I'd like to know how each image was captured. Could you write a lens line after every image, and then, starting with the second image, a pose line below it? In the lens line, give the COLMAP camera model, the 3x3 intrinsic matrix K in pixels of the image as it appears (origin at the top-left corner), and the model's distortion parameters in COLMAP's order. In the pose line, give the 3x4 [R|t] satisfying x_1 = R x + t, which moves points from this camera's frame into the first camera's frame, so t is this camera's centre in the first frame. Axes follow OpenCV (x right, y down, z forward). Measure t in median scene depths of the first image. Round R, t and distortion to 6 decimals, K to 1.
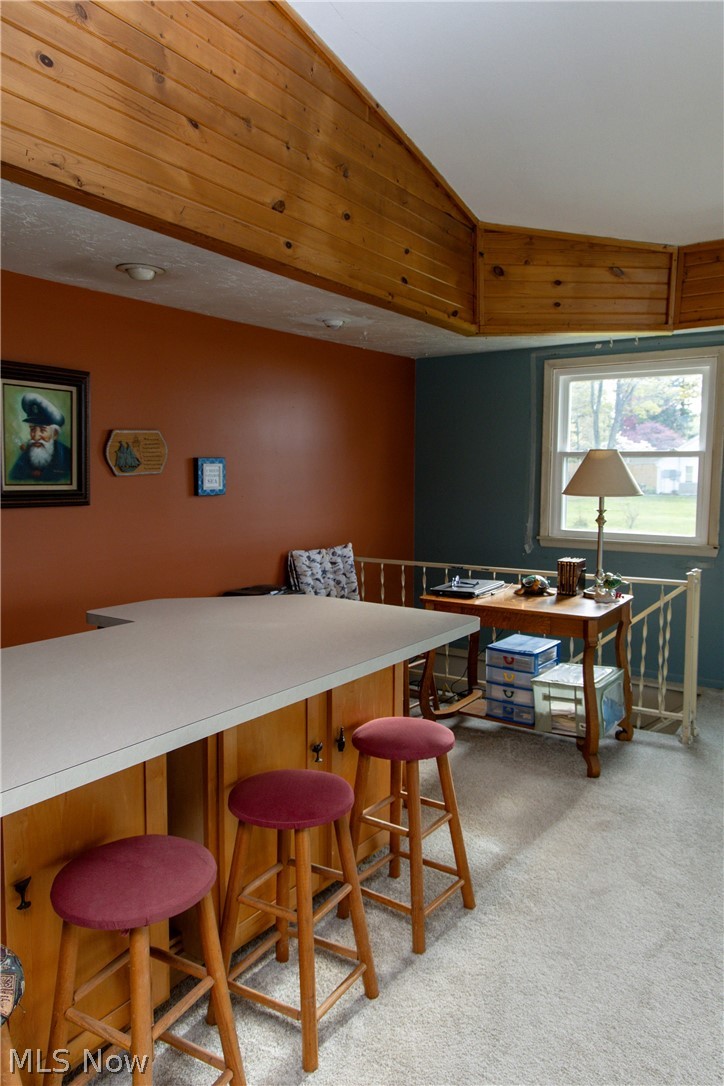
lens RADIAL K [[733.5, 0, 365.8], [0, 733.5, 541.0], [0, 0, 1]] dist [0.011005, -0.002347]
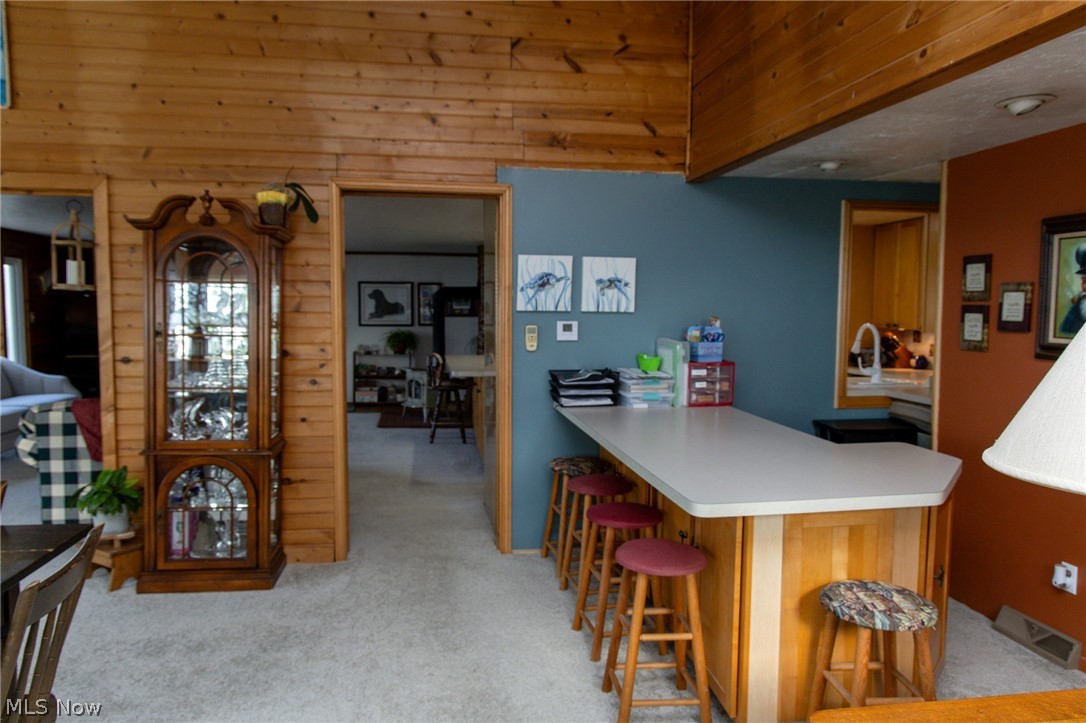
lens RADIAL K [[727.1, 0, 544.3], [0, 727.1, 363.5], [0, 0, 1]] dist [0.001686, -0.000078]
pose [[-0.719141, 0.043556, -0.693498, 0.683115], [-0.081274, 0.985911, 0.146201, -0.123975], [0.690095, 0.161503, -0.705469, 1.165384]]
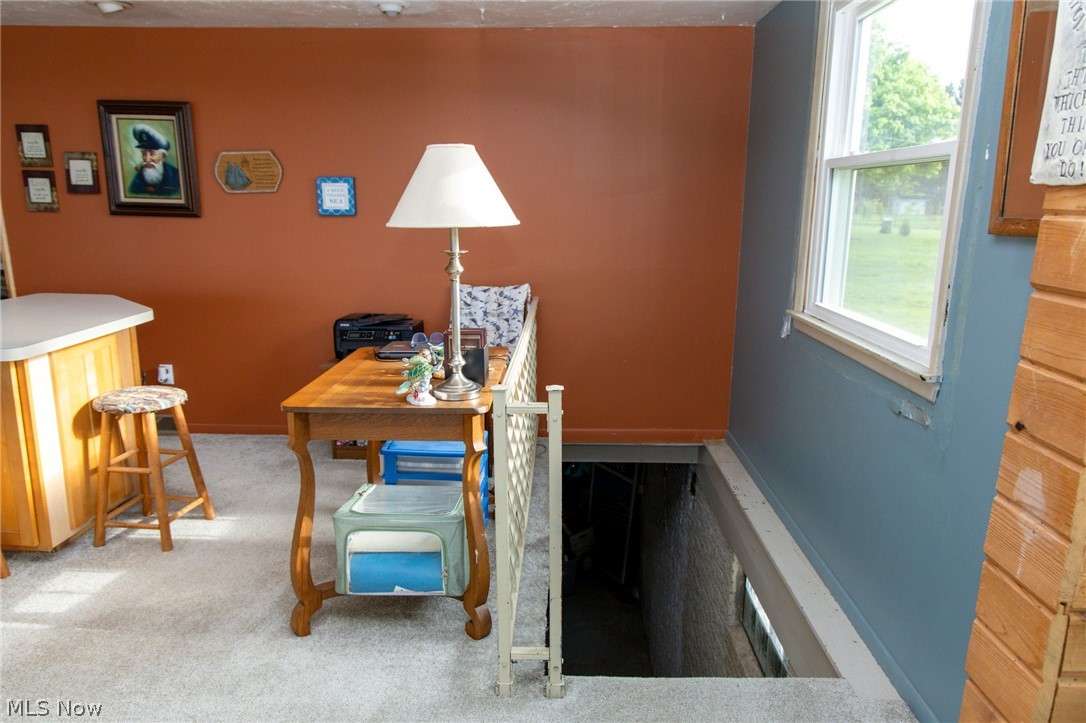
lens RADIAL K [[733.5, 0, 545.7], [0, 733.5, 361.3], [0, 0, 1]] dist [0.011005, -0.002347]
pose [[0.543589, 0.184519, -0.818819, 1.005209], [-0.095778, 0.982801, 0.157888, -0.064784], [0.833869, -0.007401, 0.551912, 0.850046]]
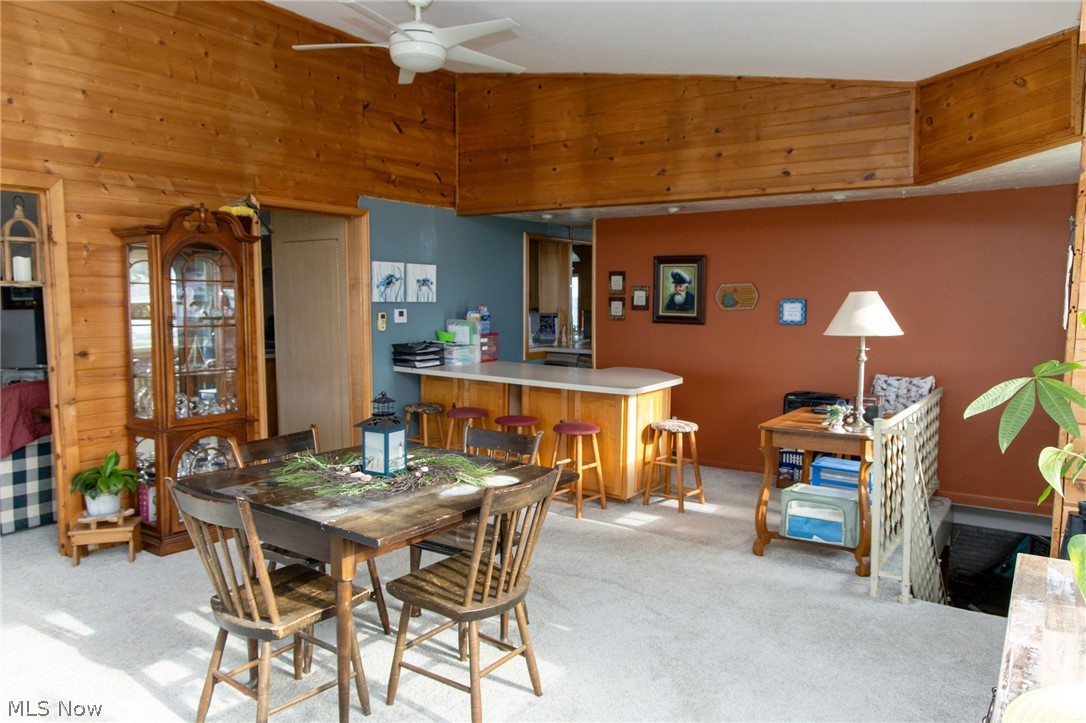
lens RADIAL K [[733.5, 0, 545.7], [0, 733.5, 361.3], [0, 0, 1]] dist [0.011005, -0.002347]
pose [[-0.007255, 0.084800, -0.996372, 1.608555], [-0.106072, 0.990711, 0.085090, -0.077086], [0.994332, 0.106305, 0.001807, 0.631897]]
